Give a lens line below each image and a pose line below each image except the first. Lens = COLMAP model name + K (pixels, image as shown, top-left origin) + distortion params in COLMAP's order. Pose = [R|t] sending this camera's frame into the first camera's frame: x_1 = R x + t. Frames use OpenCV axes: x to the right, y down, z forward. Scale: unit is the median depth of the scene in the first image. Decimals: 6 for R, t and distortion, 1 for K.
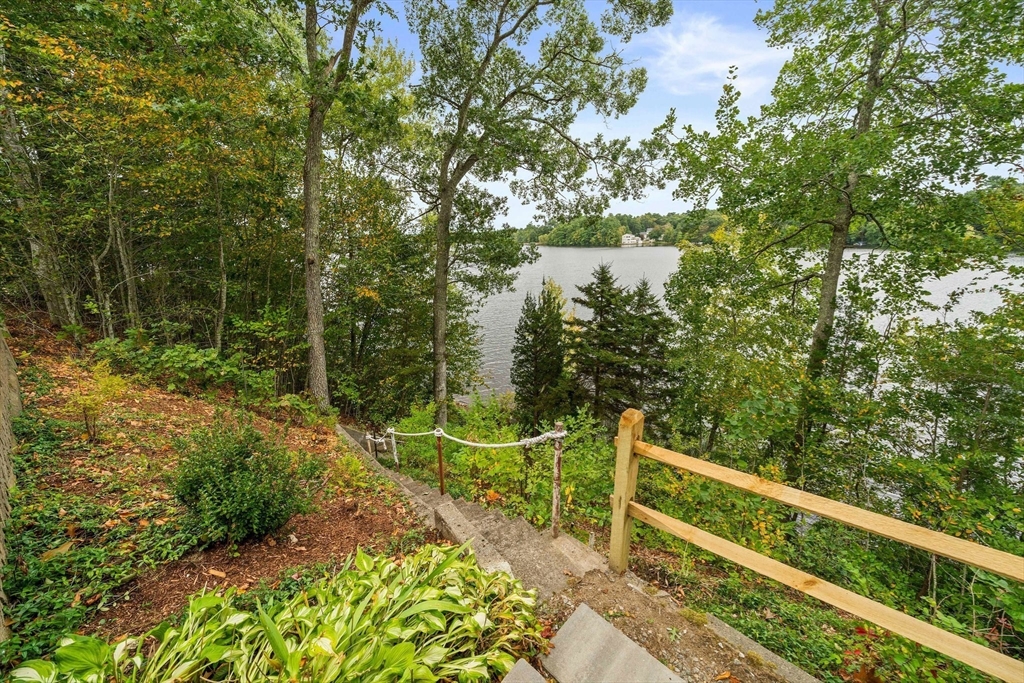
lens RADIAL K [[352.3, 0, 509.0], [0, 352.3, 340.7], [0, 0, 1]] dist [-0.002627, 0.000015]
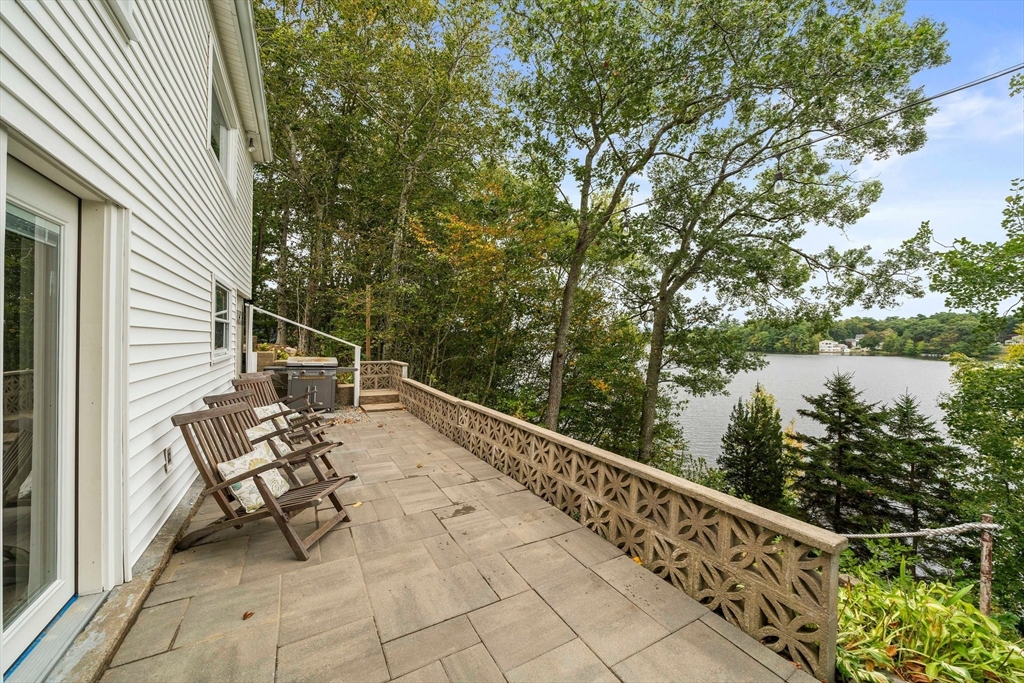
lens RADIAL K [[375.5, 0, 519.1], [0, 375.5, 337.1], [0, 0, 1]] dist [0.002821, 0.000025]
pose [[0.936738, 0.039241, -0.347824, -0.164357], [-0.133549, 0.958595, -0.251517, 0.038607], [0.323553, 0.282057, 0.903193, -0.148122]]
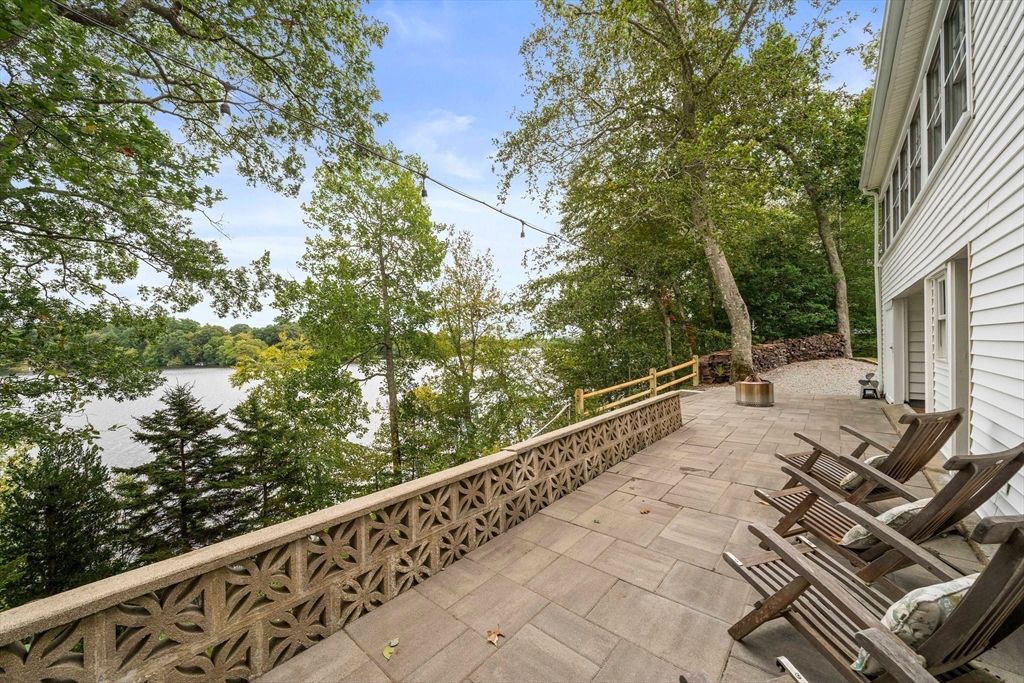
lens RADIAL K [[375.5, 0, 515.4], [0, 375.5, 344.1], [0, 0, 1]] dist [0.002821, 0.000025]
pose [[0.017501, 0.034918, 0.999237, -0.606037], [0.291000, 0.955948, -0.038502, -0.043889], [-0.956563, 0.291451, 0.006569, 0.200112]]
